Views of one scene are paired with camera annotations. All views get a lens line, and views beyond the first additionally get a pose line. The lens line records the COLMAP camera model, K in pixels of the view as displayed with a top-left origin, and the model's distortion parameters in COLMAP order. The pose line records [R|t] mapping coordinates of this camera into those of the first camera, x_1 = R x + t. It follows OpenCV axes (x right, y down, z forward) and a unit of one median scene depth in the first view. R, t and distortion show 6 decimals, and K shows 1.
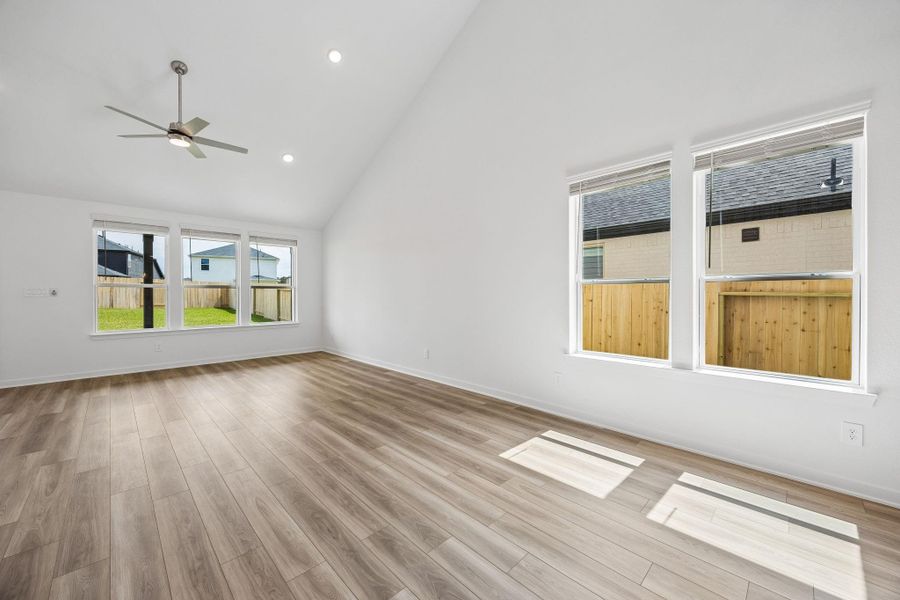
lens RADIAL K [[351.0, 0, 437.8], [0, 351.0, 292.9], [0, 0, 1]] dist [0.000220, -0.000333]
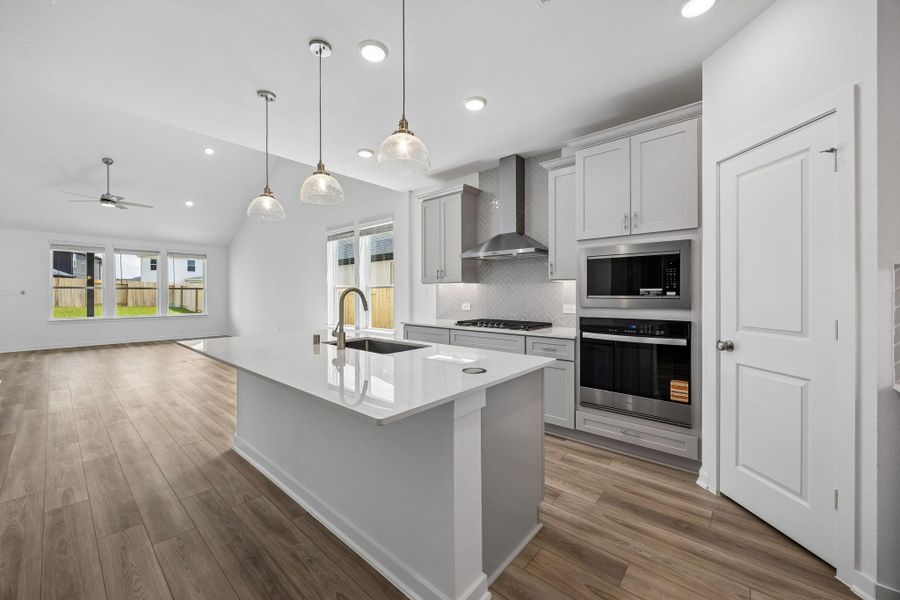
lens RADIAL K [[351.0, 0, 437.8], [0, 351.0, 292.9], [0, 0, 1]] dist [0.000220, -0.000333]
pose [[0.996586, 0.000831, 0.082553, 0.610952], [-0.000925, 0.999999, 0.001102, -0.002596], [-0.082552, -0.001174, 0.996586, -0.705824]]
